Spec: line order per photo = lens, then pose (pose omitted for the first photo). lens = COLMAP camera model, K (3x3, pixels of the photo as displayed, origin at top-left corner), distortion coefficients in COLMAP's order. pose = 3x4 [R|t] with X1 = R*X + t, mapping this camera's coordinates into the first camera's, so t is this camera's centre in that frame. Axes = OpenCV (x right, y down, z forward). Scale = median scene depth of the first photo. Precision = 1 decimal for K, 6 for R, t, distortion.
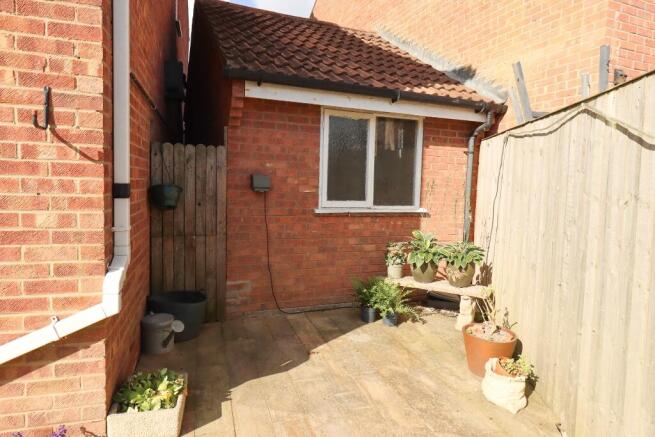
lens RADIAL K [[363.4, 0, 327.1], [0, 363.4, 217.3], [0, 0, 1]] dist [-0.017641, 0.001541]
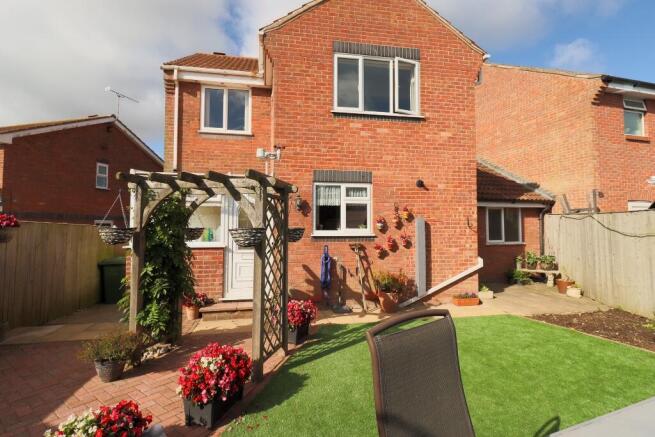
lens RADIAL K [[304.5, 0, 328.0], [0, 304.5, 220.0], [0, 0, 1]] dist [-0.009279, -0.001434]
pose [[0.994693, -0.030783, -0.098175, -0.983596], [0.019192, 0.992959, -0.116893, 0.045376], [0.101082, 0.114389, 0.988280, -1.385101]]
